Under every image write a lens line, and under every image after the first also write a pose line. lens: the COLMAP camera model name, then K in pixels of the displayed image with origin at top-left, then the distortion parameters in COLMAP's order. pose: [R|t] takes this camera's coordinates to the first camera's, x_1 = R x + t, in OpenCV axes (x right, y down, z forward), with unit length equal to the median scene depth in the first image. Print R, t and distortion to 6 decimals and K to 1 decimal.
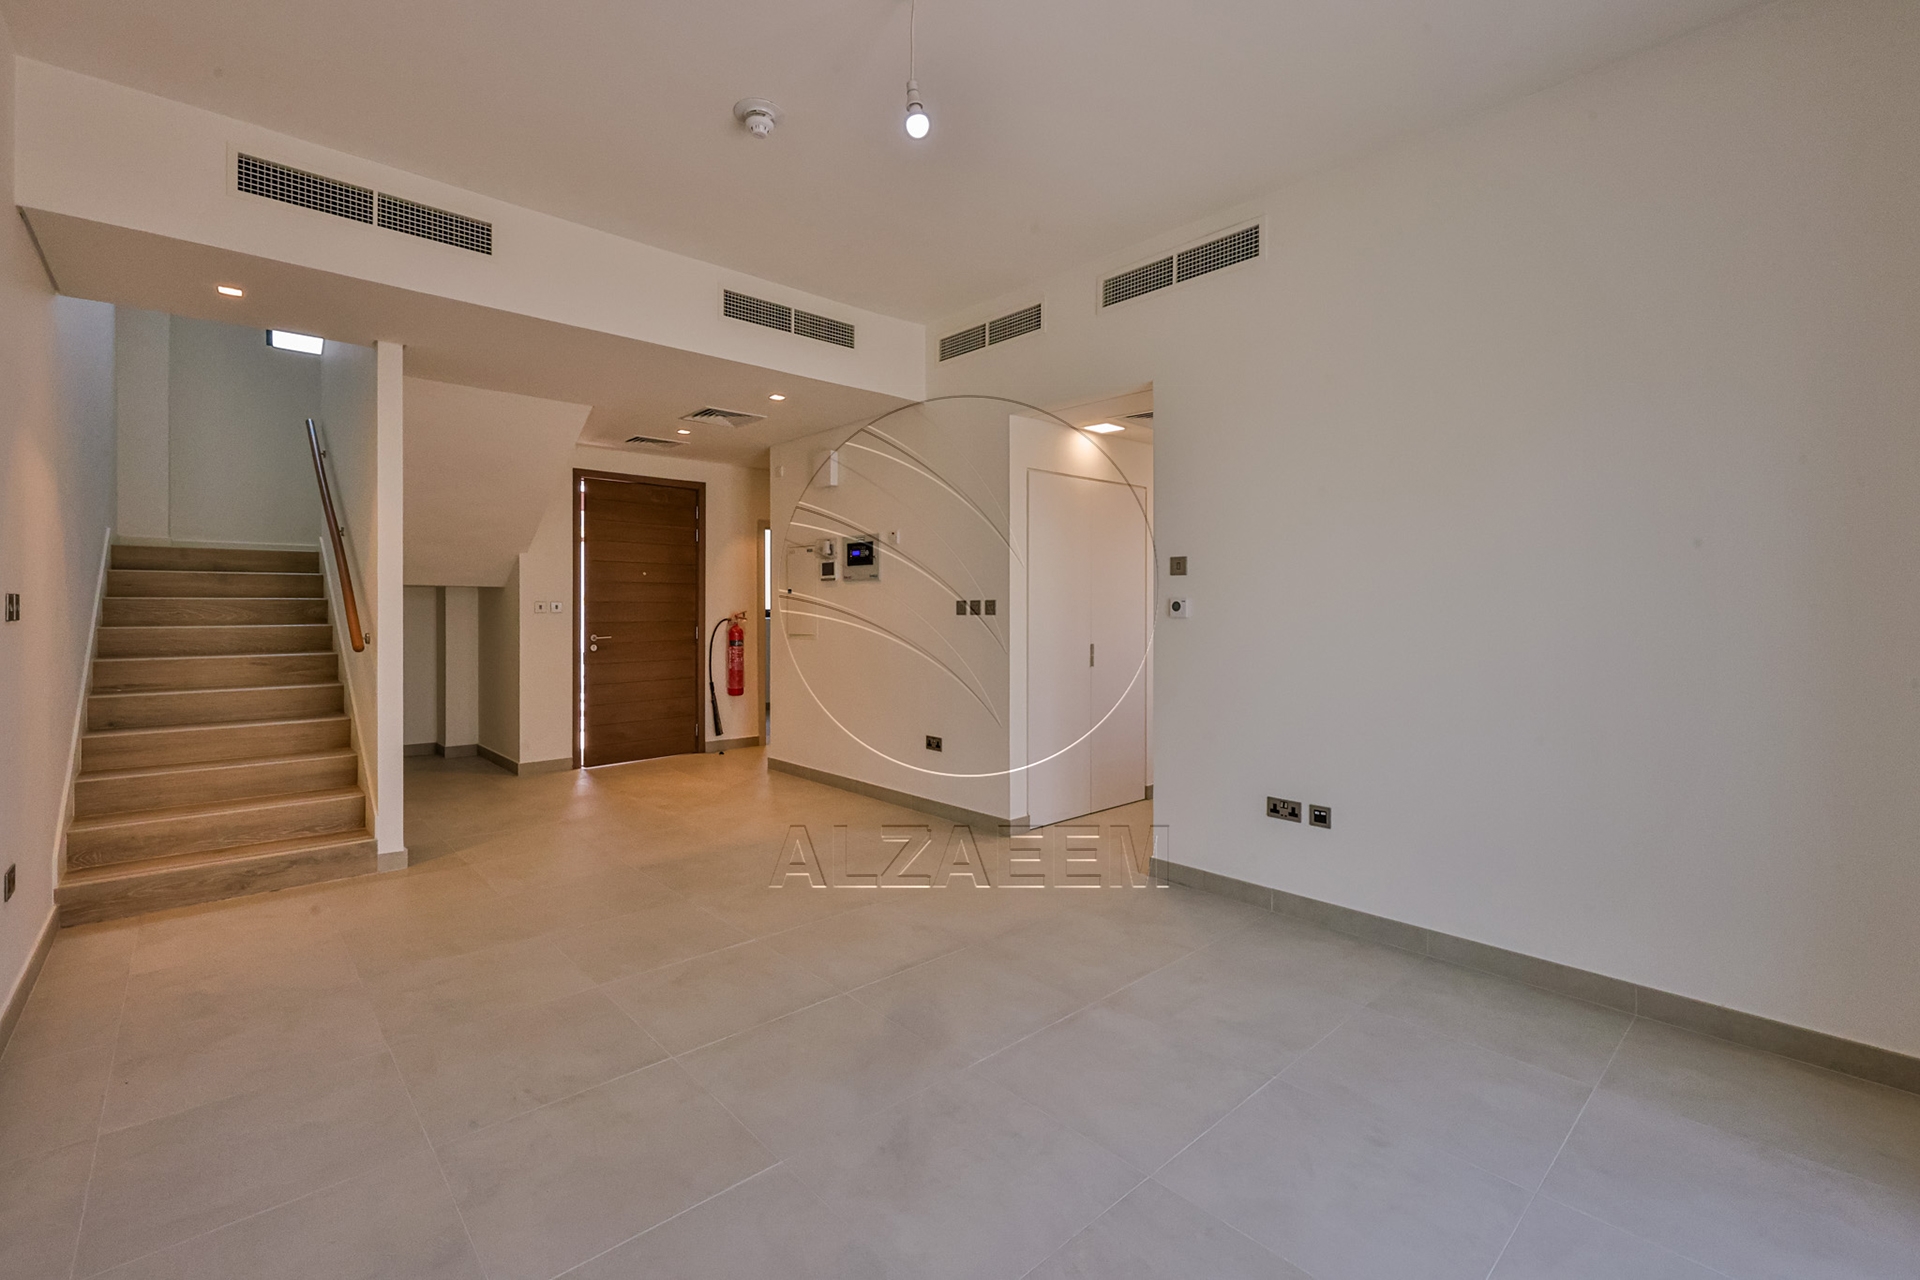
lens RADIAL K [[824.6, 0, 903.9], [0, 824.6, 604.0], [0, 0, 1]] dist [-0.001544, -0.000108]
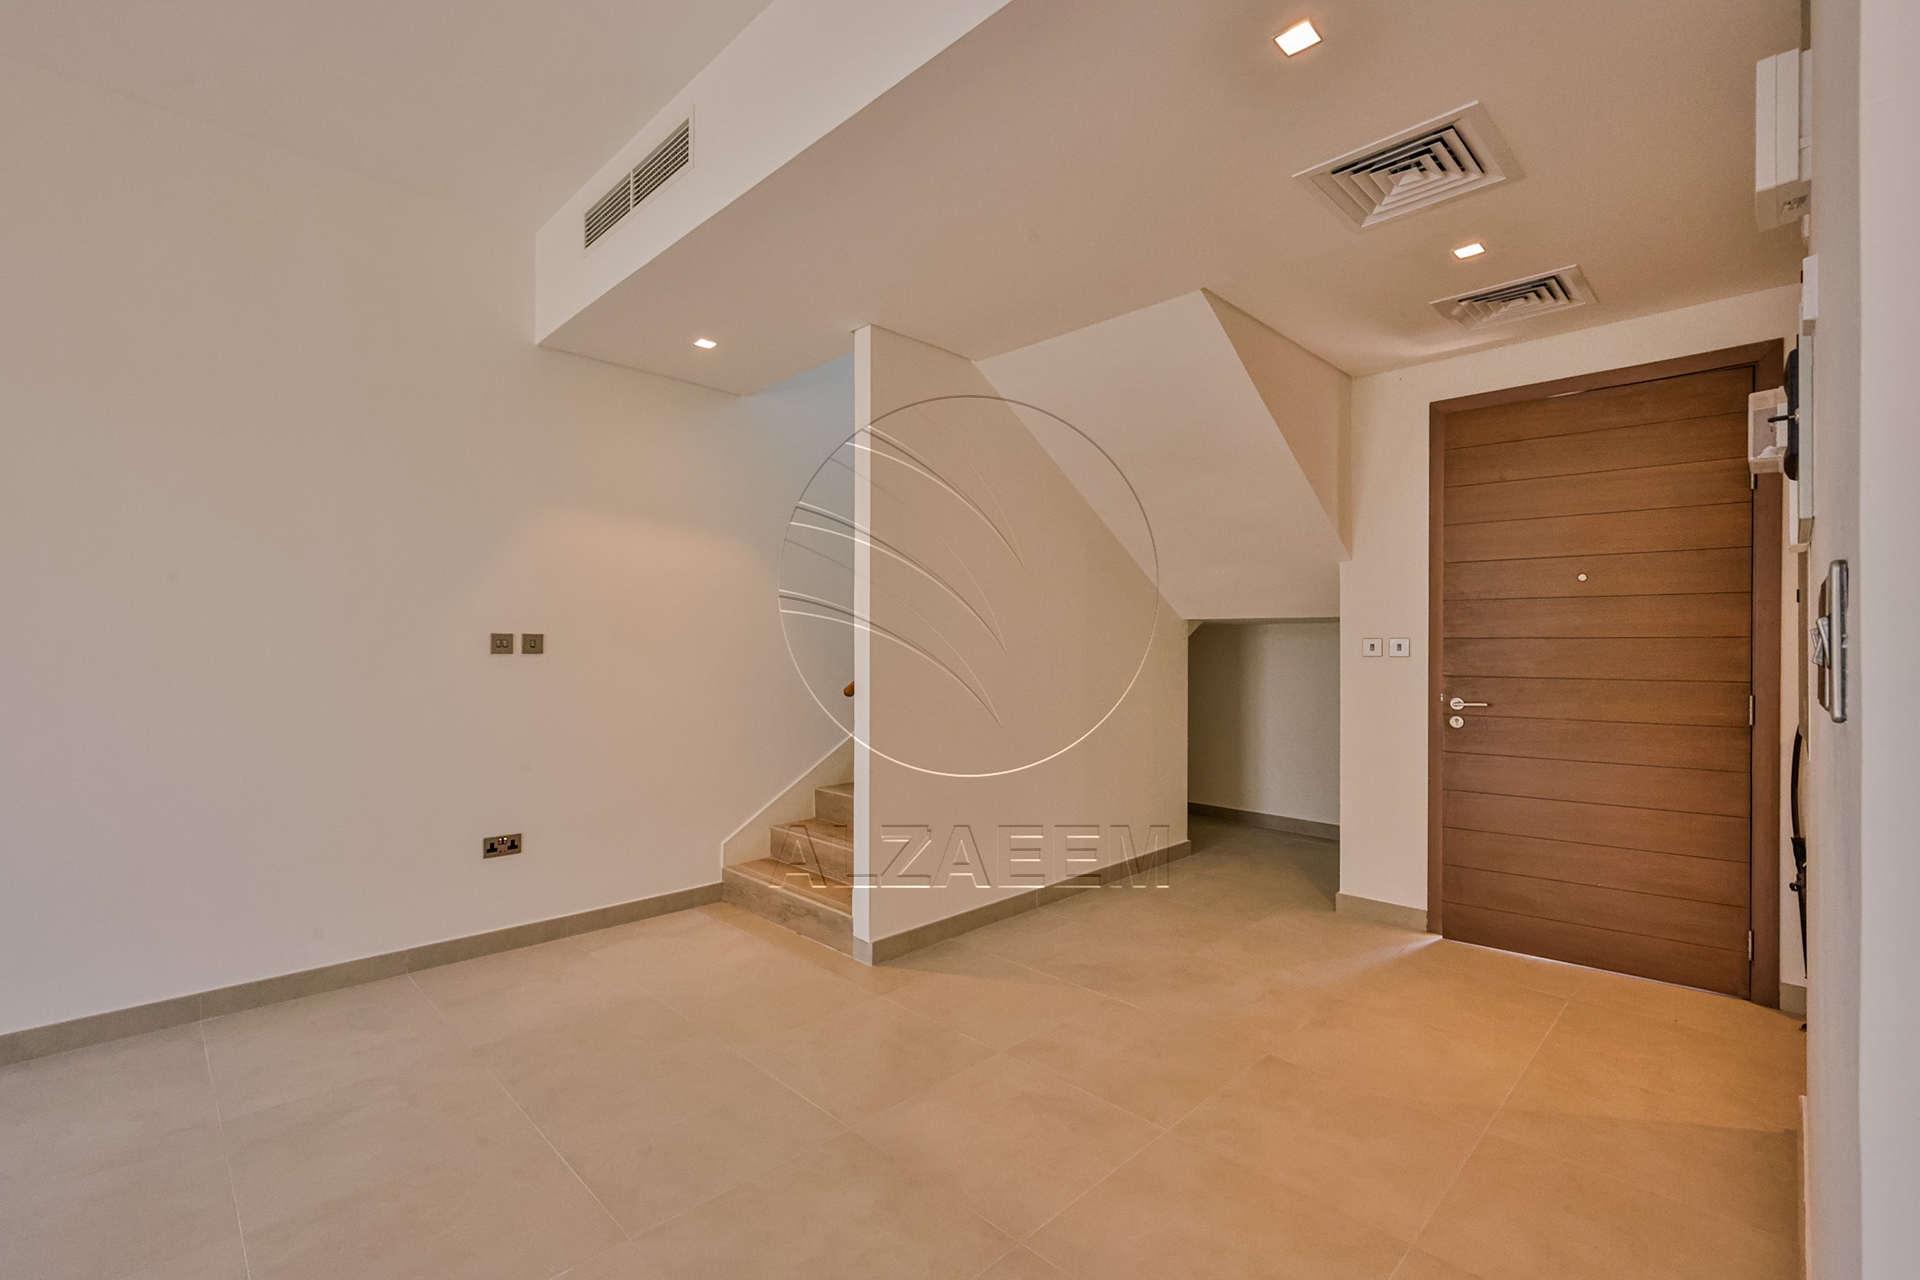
lens RADIAL K [[820.1, 0, 960.0], [0, 820.1, 640.0], [0, 0, 1]] dist [0.000201, -0.000337]
pose [[0.094995, -0.007962, -0.995446, 0.200867], [0.000106, 0.999968, -0.007988, 0.005221], [0.995478, 0.000653, 0.094993, 0.951273]]
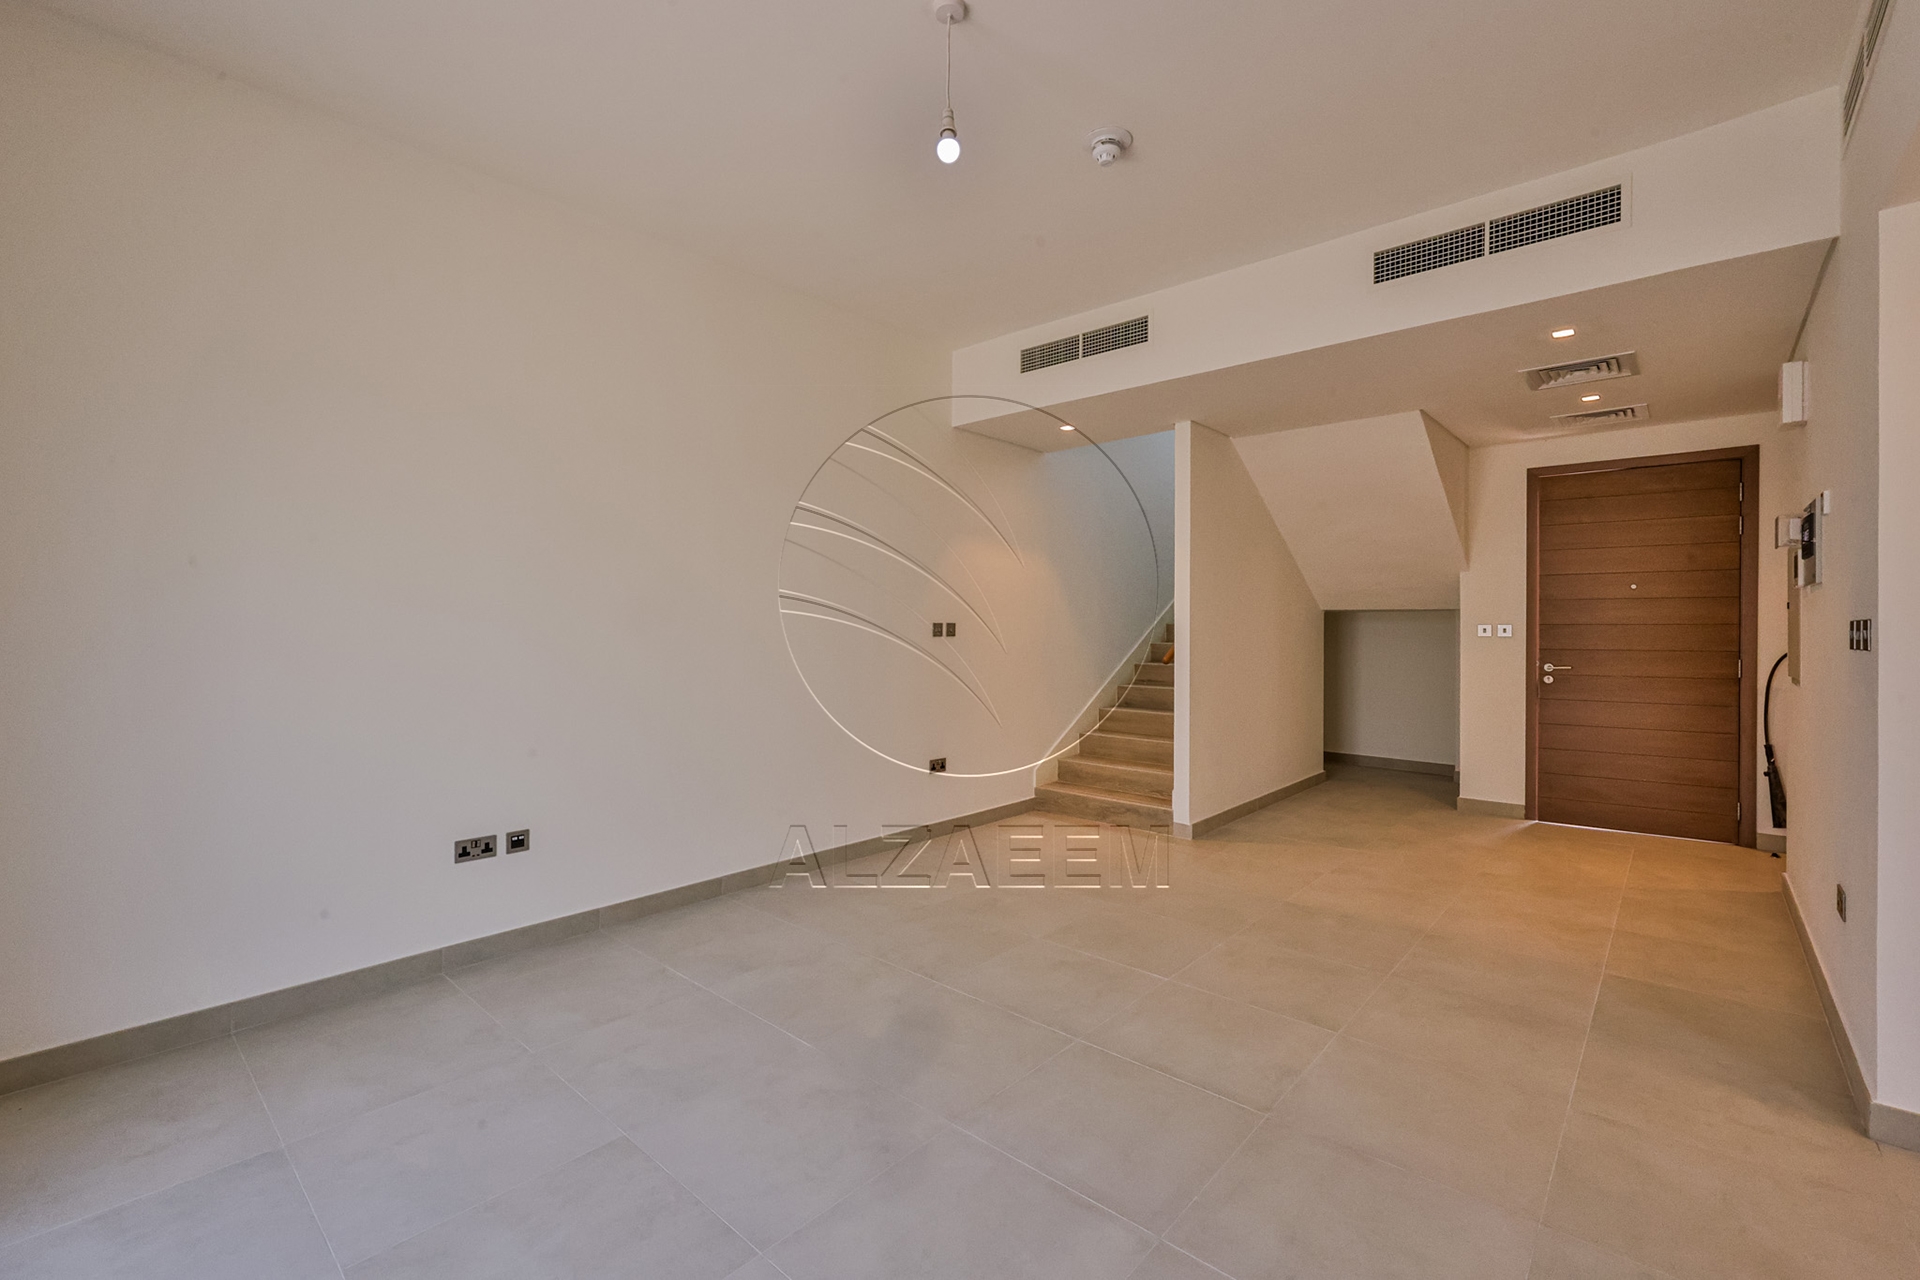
lens RADIAL K [[803.3, 0, 960.5], [0, 803.3, 626.4], [0, 0, 1]] dist [-0.001796, 0.000288]
pose [[0.149134, -0.003856, -0.988810, 0.514440], [0.002182, 0.999991, -0.003571, 0.001938], [0.988815, -0.001625, 0.149141, 0.446901]]
